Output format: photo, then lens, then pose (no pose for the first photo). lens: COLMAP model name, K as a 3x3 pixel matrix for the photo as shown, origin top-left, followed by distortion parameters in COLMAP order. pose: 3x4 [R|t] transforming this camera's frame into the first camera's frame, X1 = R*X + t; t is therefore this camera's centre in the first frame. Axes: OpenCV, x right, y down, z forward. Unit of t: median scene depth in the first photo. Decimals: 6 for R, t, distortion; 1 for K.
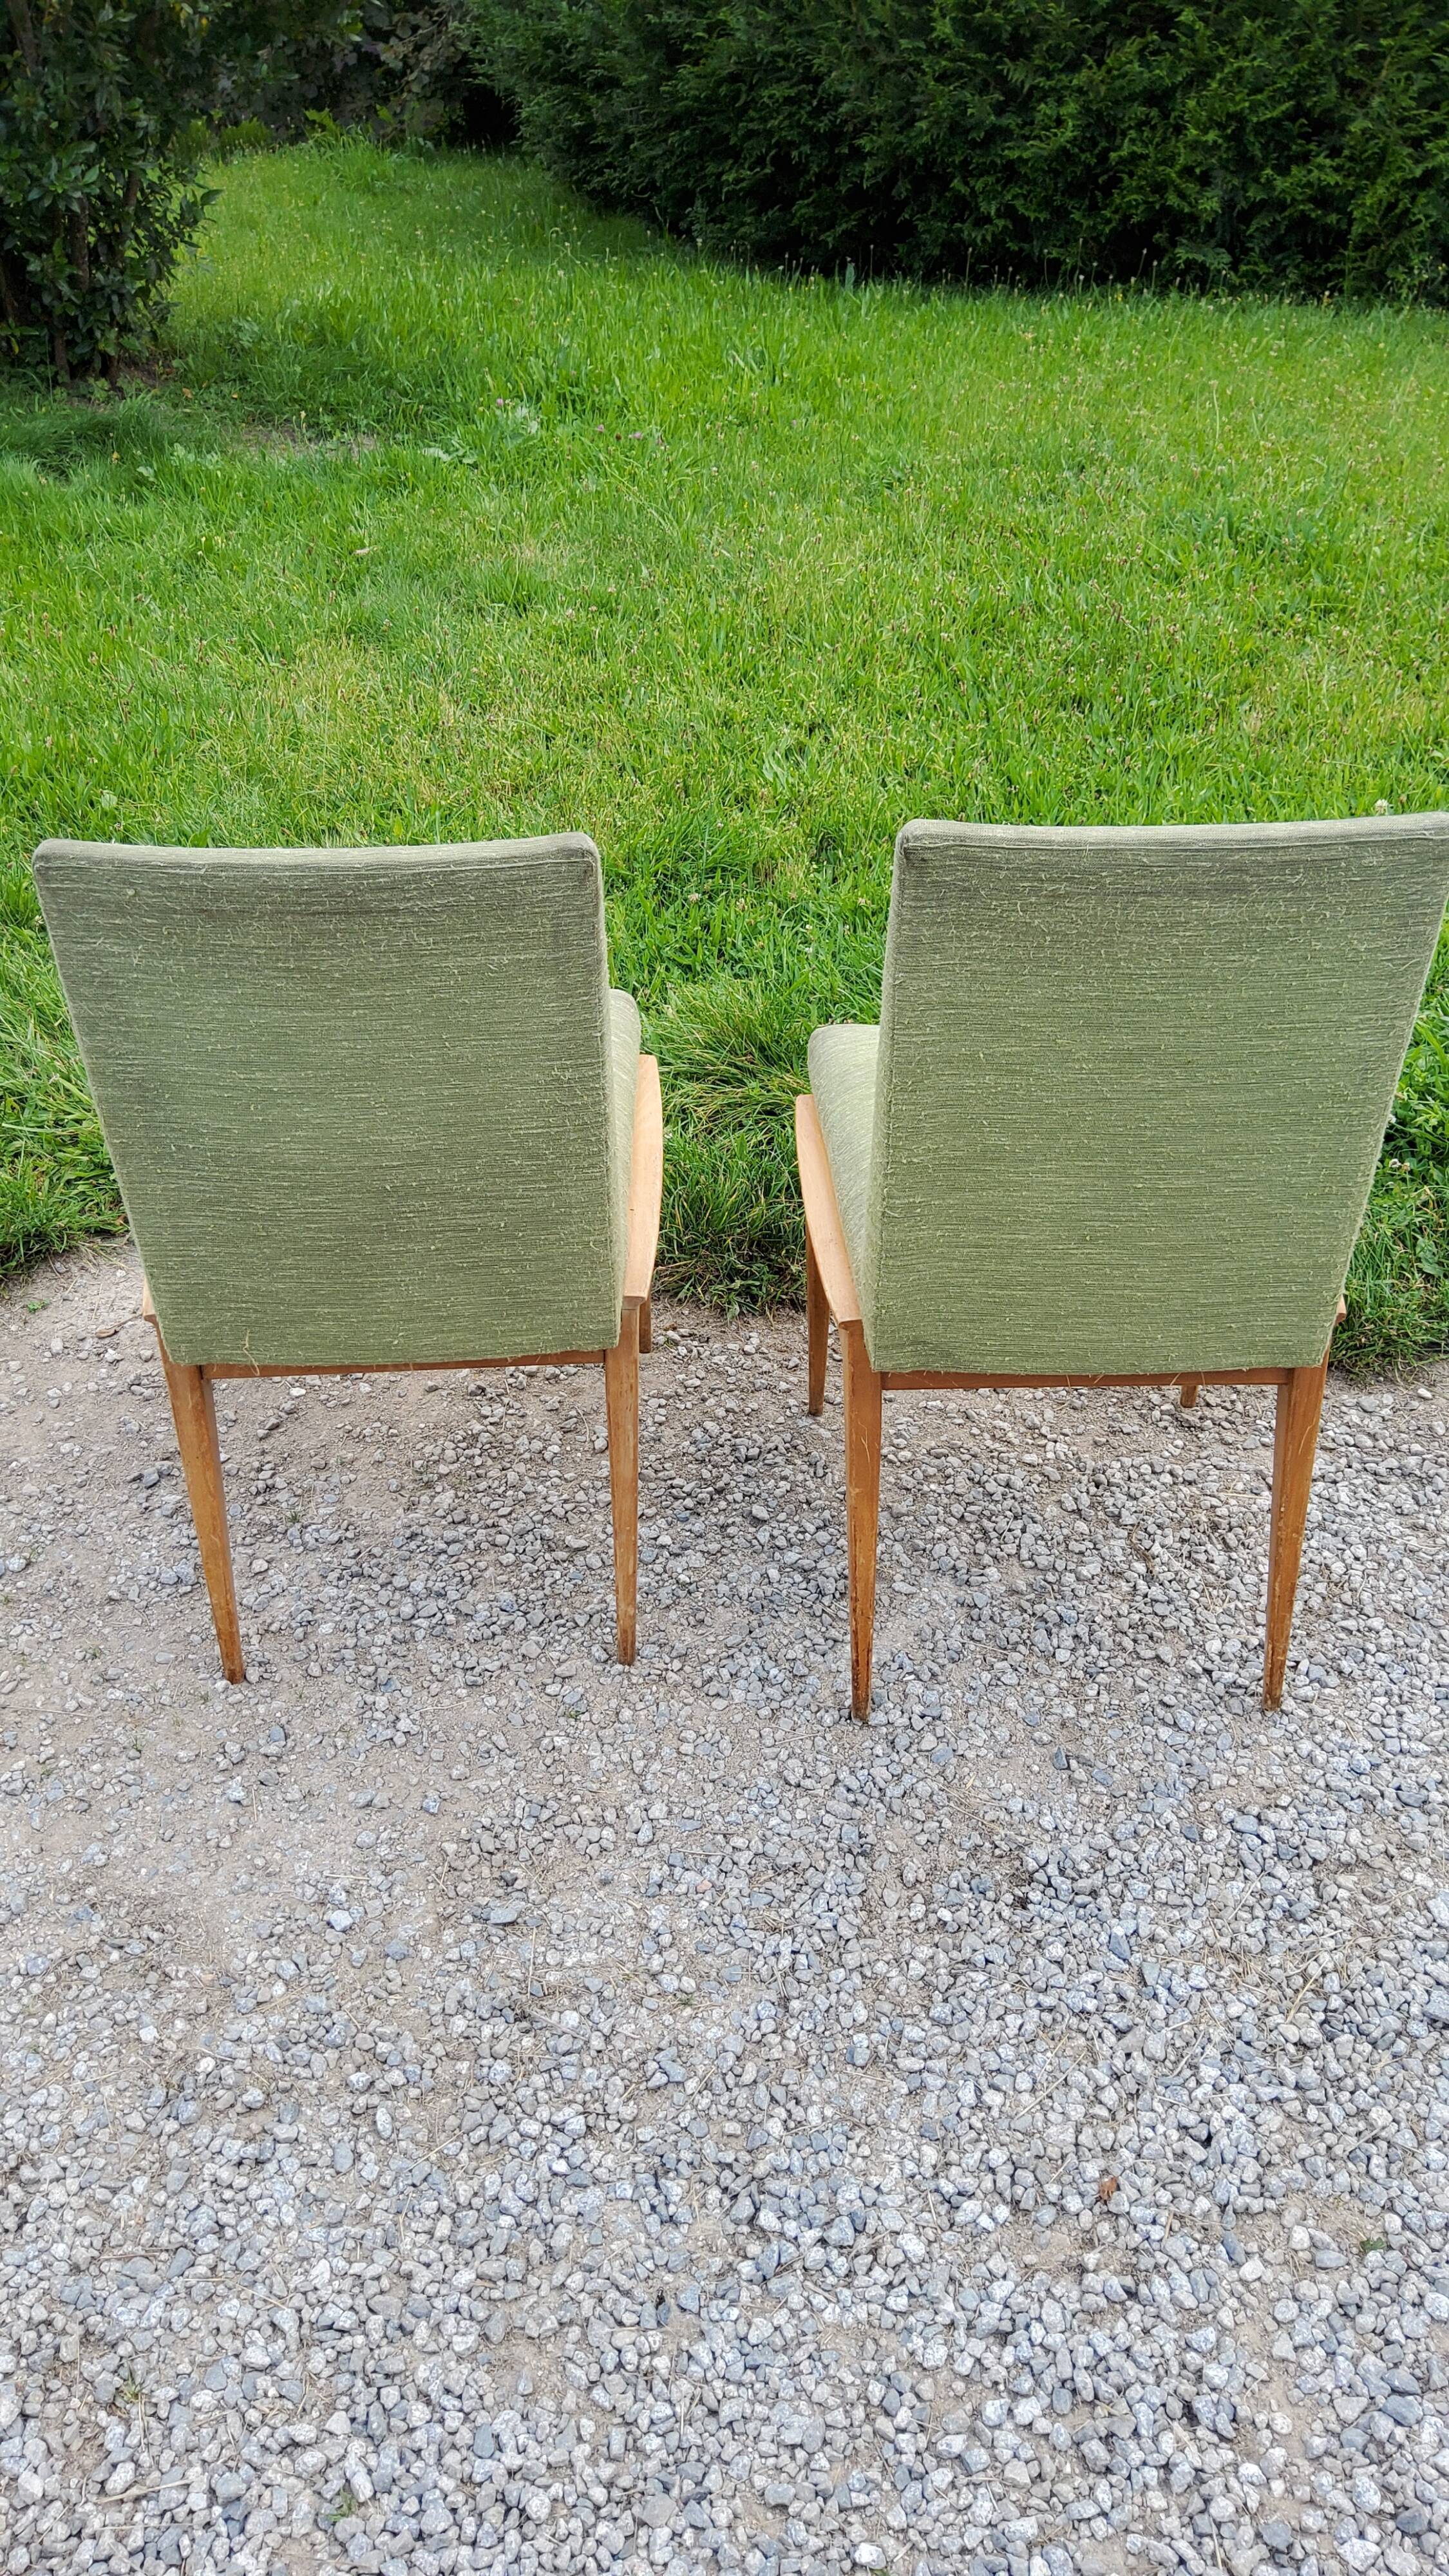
lens RADIAL K [[1915.9, 0, 735.3], [0, 1915.9, 1291.0], [0, 0, 1]] dist [0.092519, -0.169754]
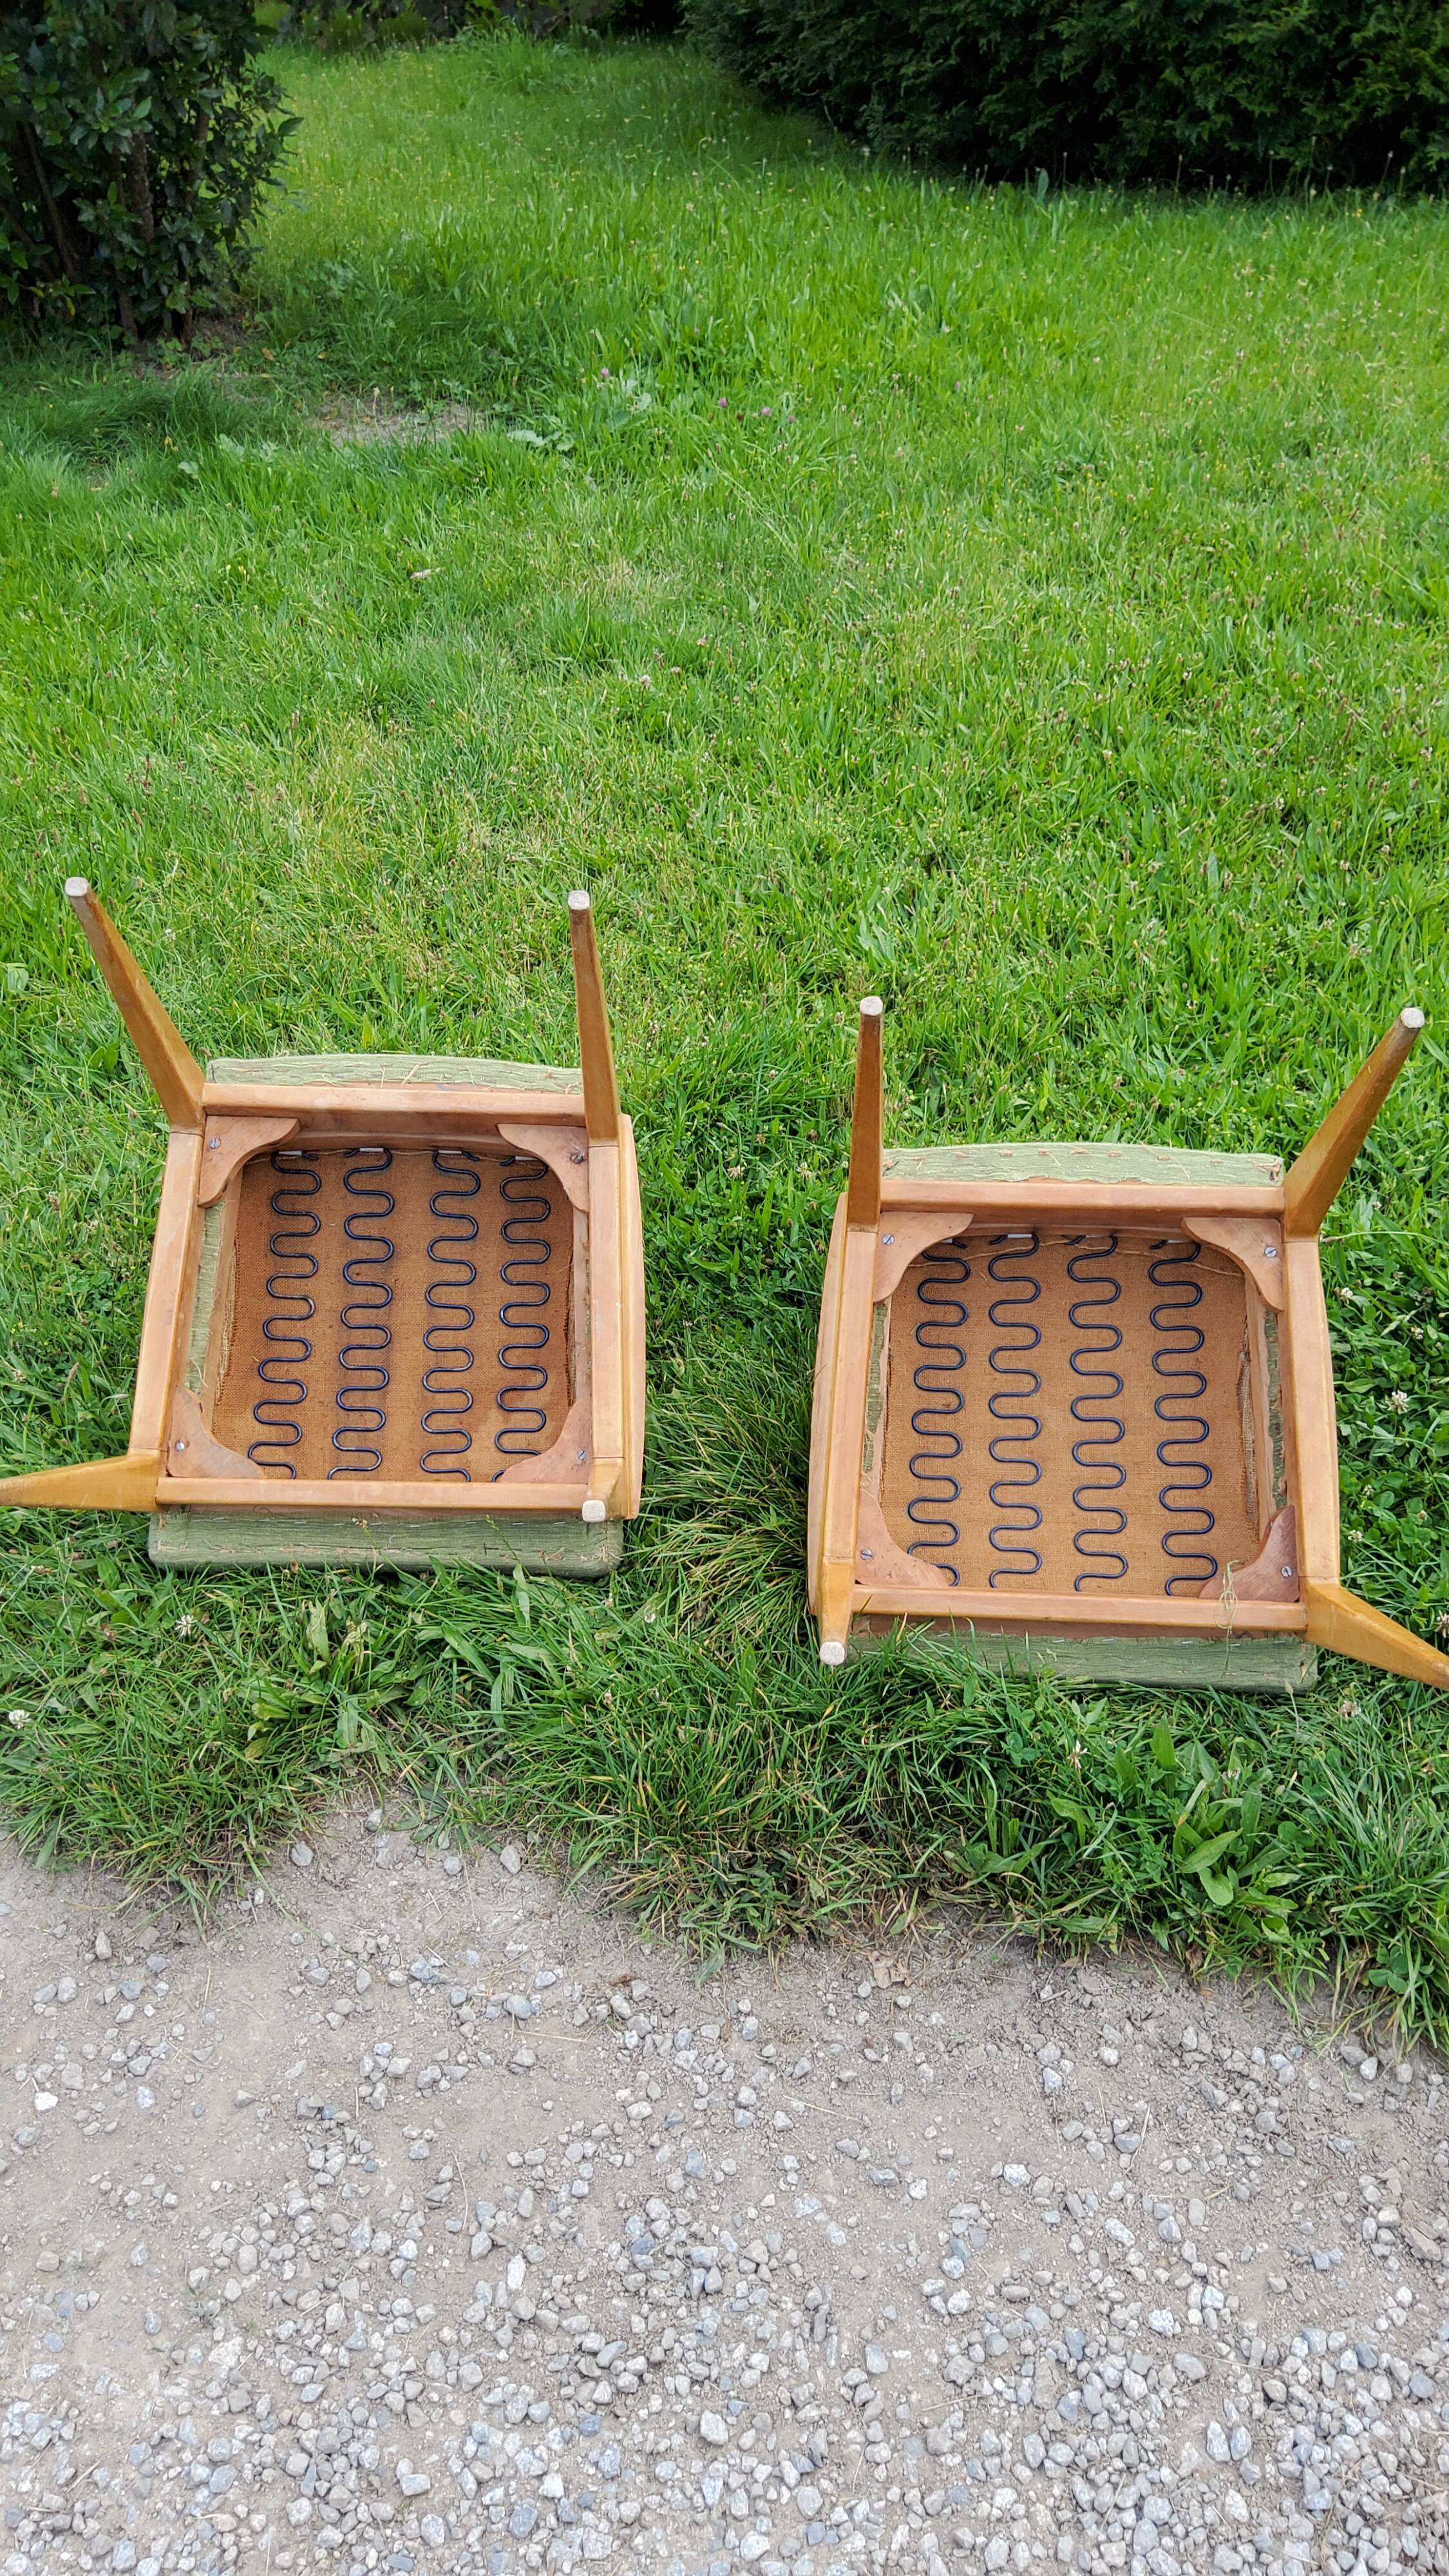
lens RADIAL K [[1933.3, 0, 728.6], [0, 1933.3, 1281.4], [0, 0, 1]] dist [0.049534, -0.088538]
pose [[0.995048, 0.028740, -0.095148, 0.073070], [-0.024223, 0.998539, 0.048297, -0.311998], [0.096397, -0.045753, 0.994291, 0.423051]]
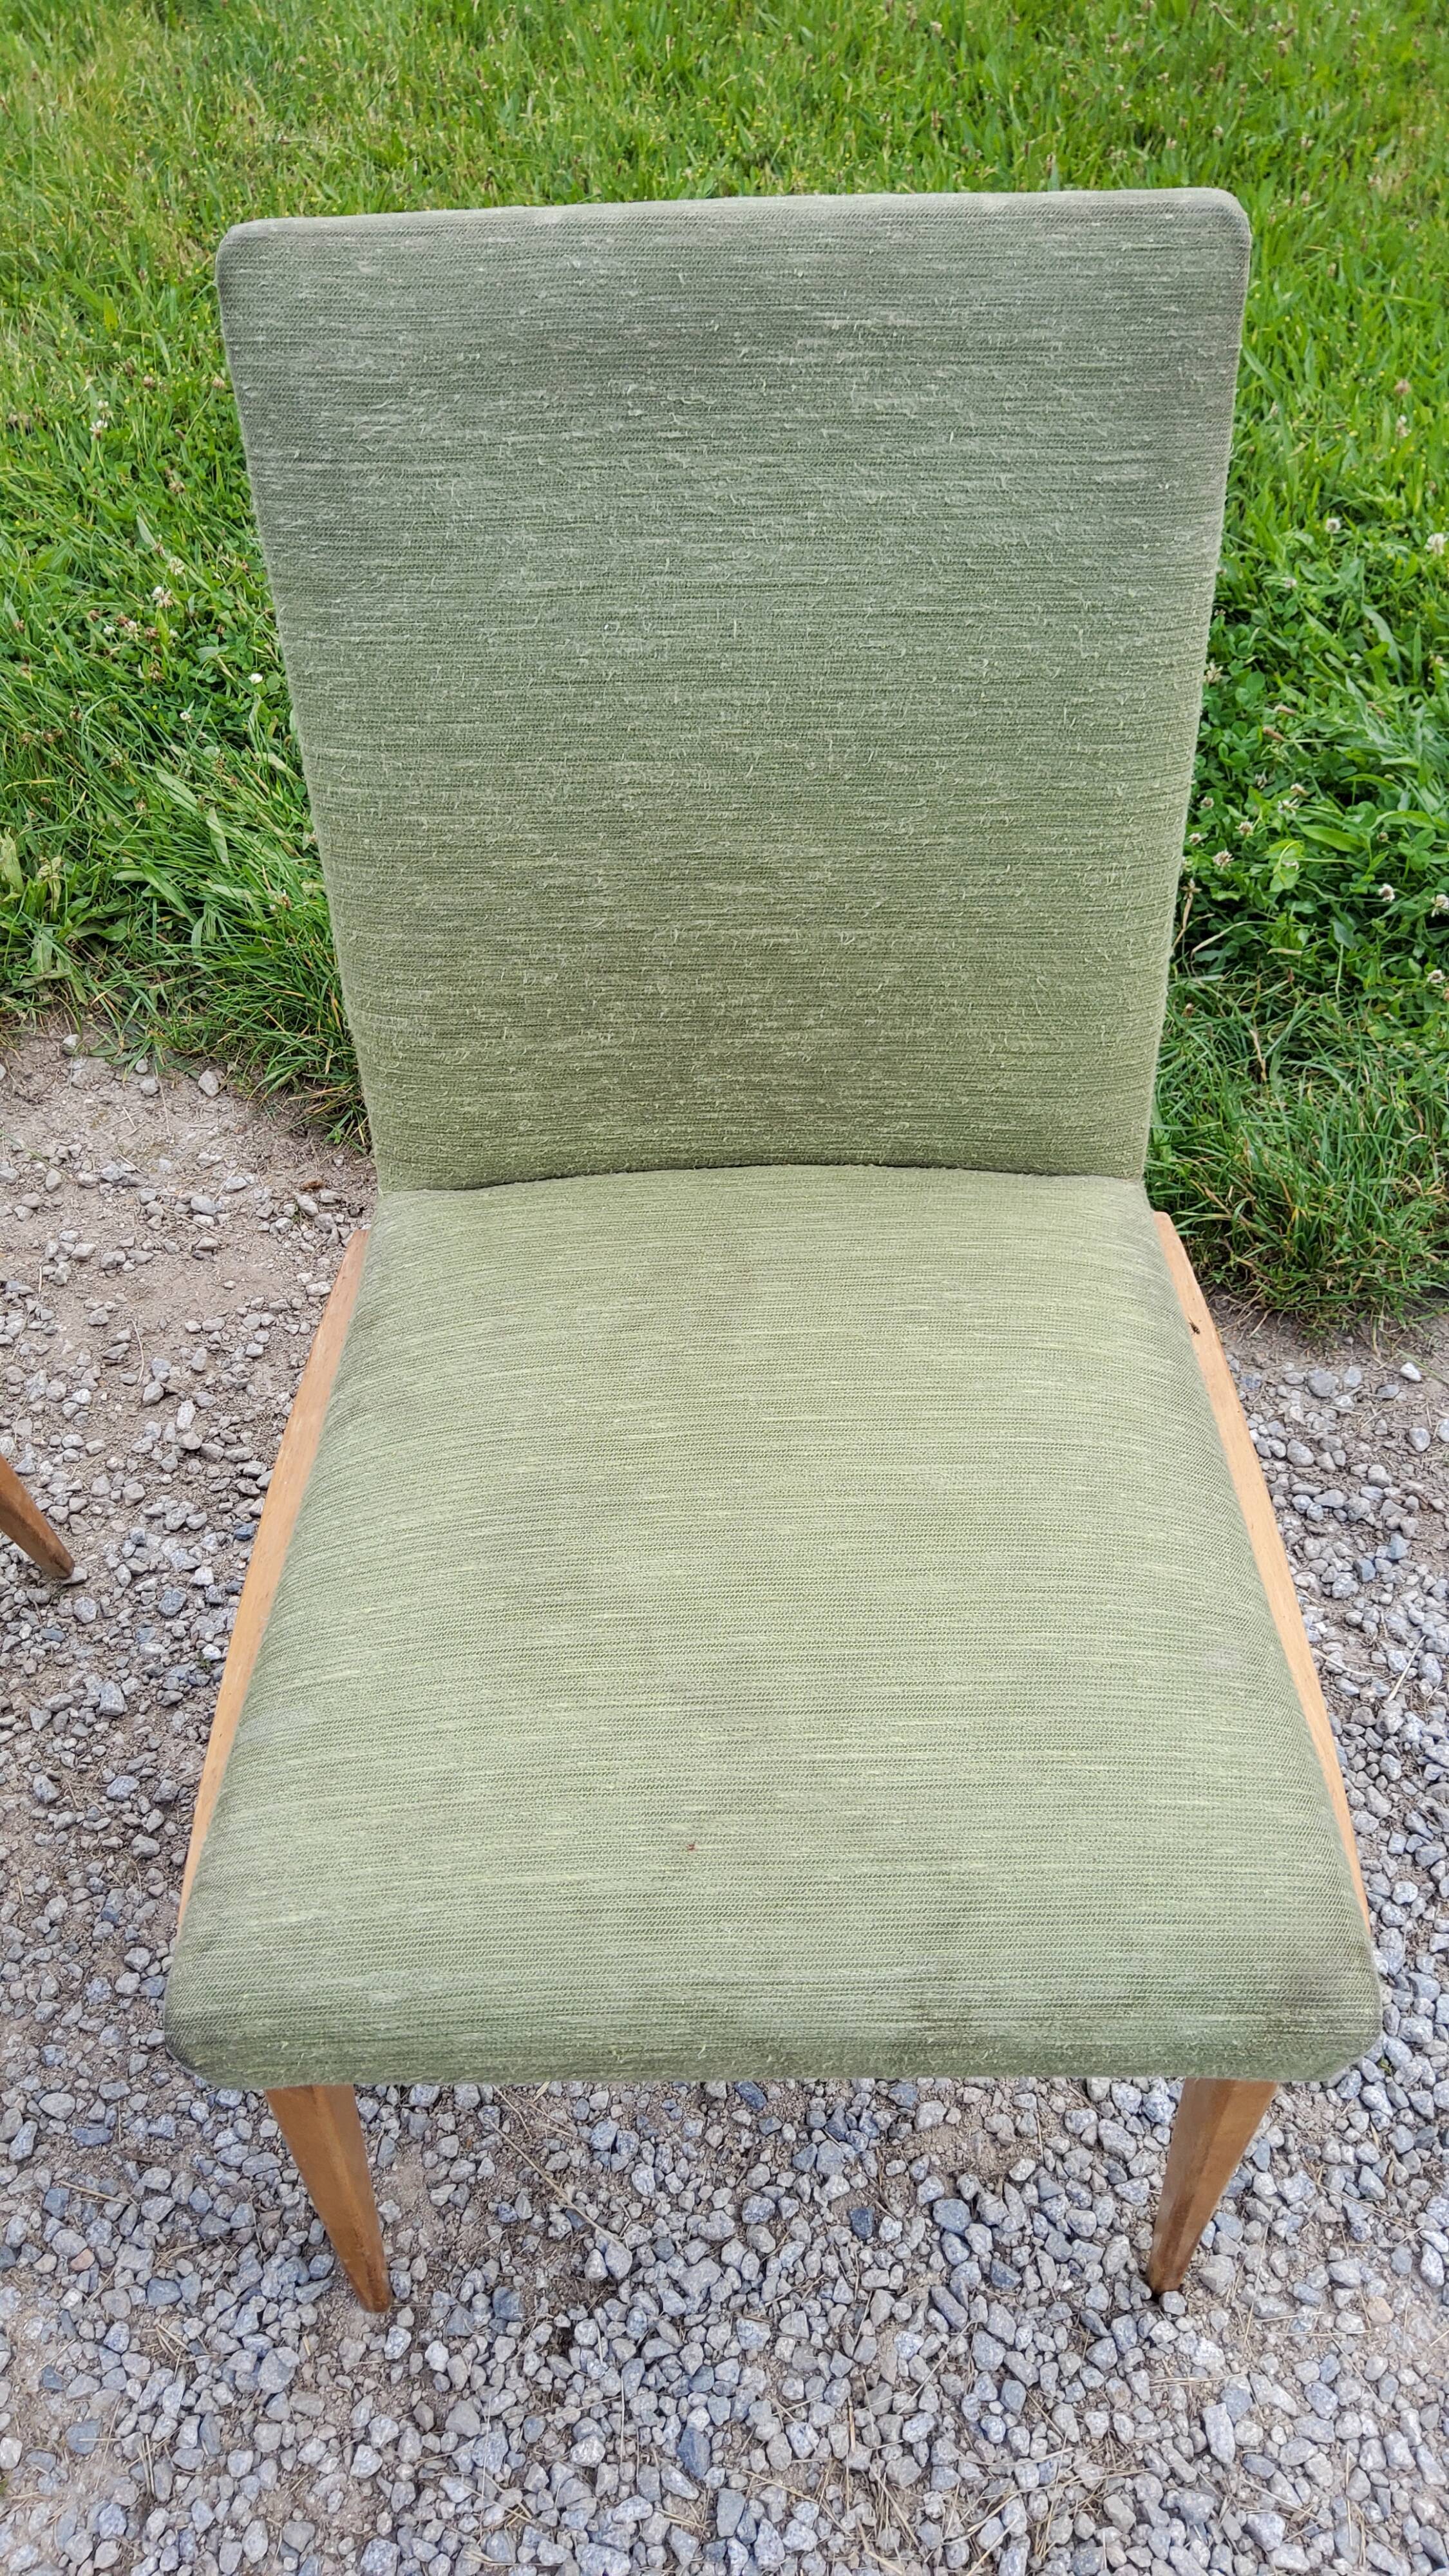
lens RADIAL K [[1938.5, 0, 742.3], [0, 1938.5, 1281.3], [0, 0, 1]] dist [0.088209, -0.159054]
pose [[0.996773, 0.064139, -0.048259, 0.187137], [-0.049704, 0.965313, 0.256322, -0.161444], [0.063025, -0.253096, 0.965386, 0.410792]]
